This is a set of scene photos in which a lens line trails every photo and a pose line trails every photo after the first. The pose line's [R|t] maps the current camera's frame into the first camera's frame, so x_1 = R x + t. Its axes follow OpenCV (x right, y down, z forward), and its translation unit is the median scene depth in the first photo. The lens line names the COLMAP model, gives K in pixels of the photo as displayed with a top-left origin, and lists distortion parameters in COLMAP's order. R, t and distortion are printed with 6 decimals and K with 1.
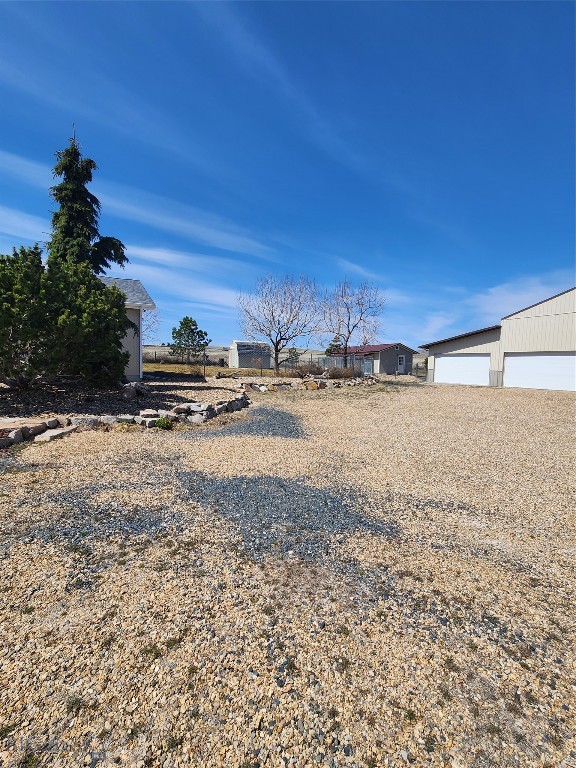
lens RADIAL K [[341.4, 0, 288.0], [0, 341.4, 384.0], [0, 0, 1]] dist [0.000658, 0.001352]
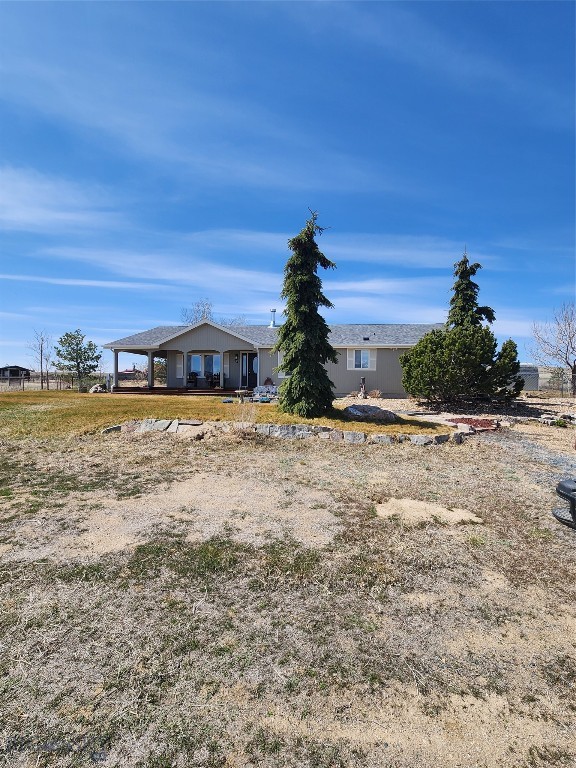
lens RADIAL K [[341.4, 0, 288.0], [0, 341.4, 384.0], [0, 0, 1]] dist [0.000658, 0.001352]
pose [[0.833578, -0.016960, -0.552142, -0.107740], [-0.019743, 0.997975, -0.060461, 0.010587], [0.552049, 0.061300, 0.831555, -0.206827]]
